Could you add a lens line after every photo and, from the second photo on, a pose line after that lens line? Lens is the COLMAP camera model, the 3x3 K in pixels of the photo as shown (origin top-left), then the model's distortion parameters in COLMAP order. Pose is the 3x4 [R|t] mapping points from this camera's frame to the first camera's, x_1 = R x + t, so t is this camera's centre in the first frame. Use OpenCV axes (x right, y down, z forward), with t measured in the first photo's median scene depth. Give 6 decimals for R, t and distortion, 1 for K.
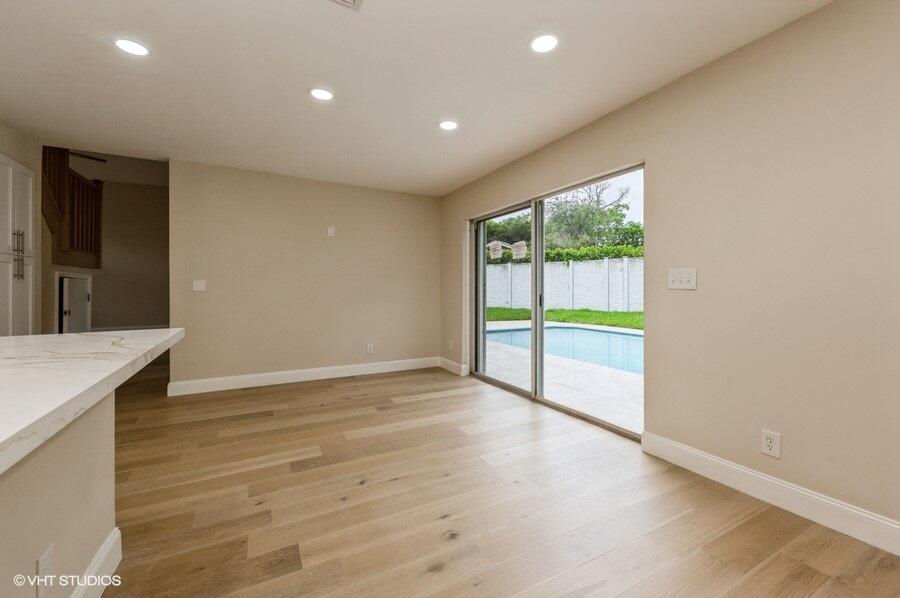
lens RADIAL K [[366.0, 0, 446.9], [0, 366.0, 283.4], [0, 0, 1]] dist [0.000856, 0.000279]
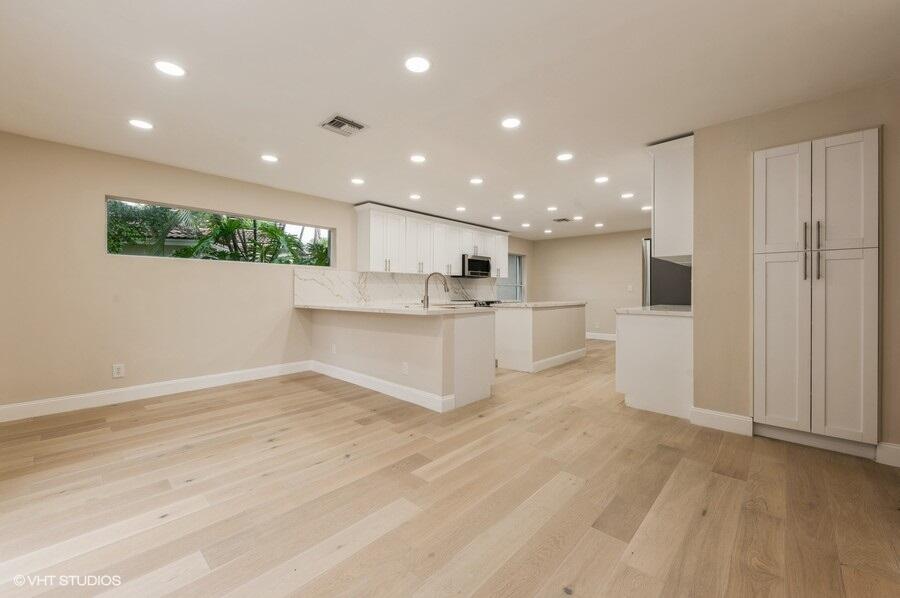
lens RADIAL K [[358.3, 0, 457.1], [0, 358.3, 296.4], [0, 0, 1]] dist [0.007443, -0.000752]
pose [[-0.937123, 0.004432, -0.348971, -0.123732], [0.004103, 0.999990, 0.001682, 0.023542], [0.348975, 0.000144, -0.937132, 1.685916]]
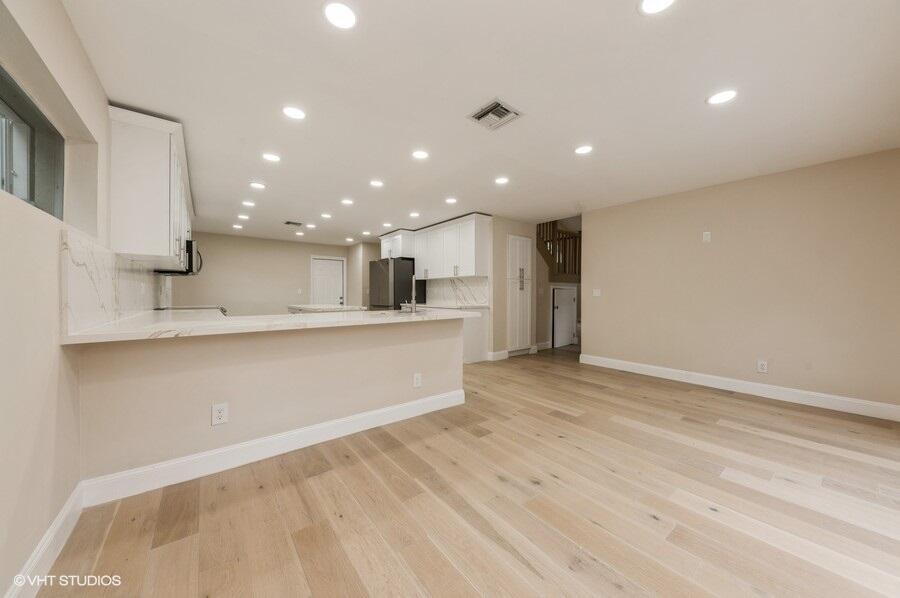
lens RADIAL K [[305.9, 0, 451.4], [0, 305.9, 293.8], [0, 0, 1]] dist [-0.002434, -0.000334]
pose [[0.175329, 0.000228, -0.984510, 0.629860], [0.011981, 0.999925, 0.002365, -0.000136], [0.984437, -0.012211, 0.175313, 0.305887]]
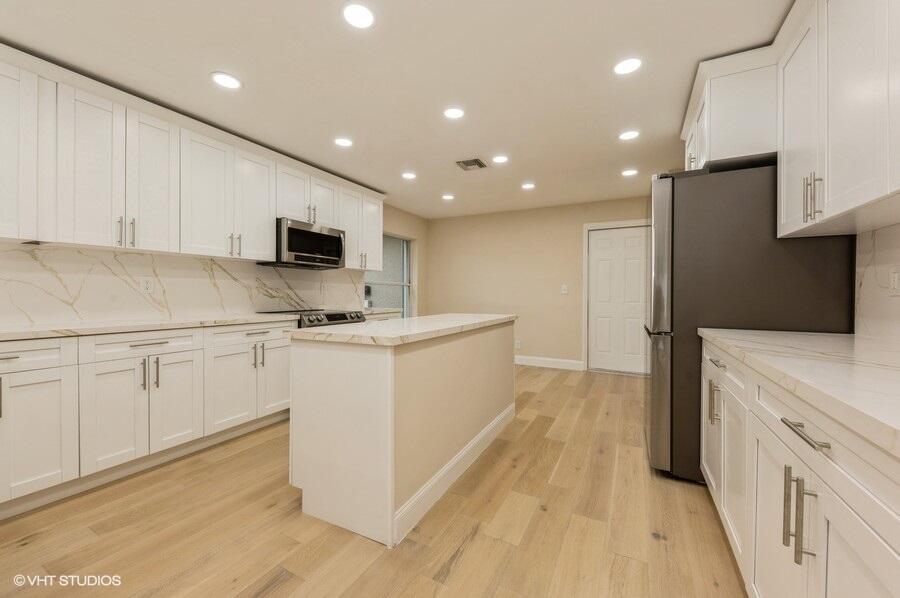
lens RADIAL K [[358.3, 0, 445.6], [0, 358.3, 299.4], [0, 0, 1]] dist [0.007443, -0.000752]
pose [[-0.832343, 0.004360, -0.554243, -0.848497], [0.001000, 0.999979, 0.006366, 0.004801], [0.554259, 0.004744, -0.832330, 0.673758]]
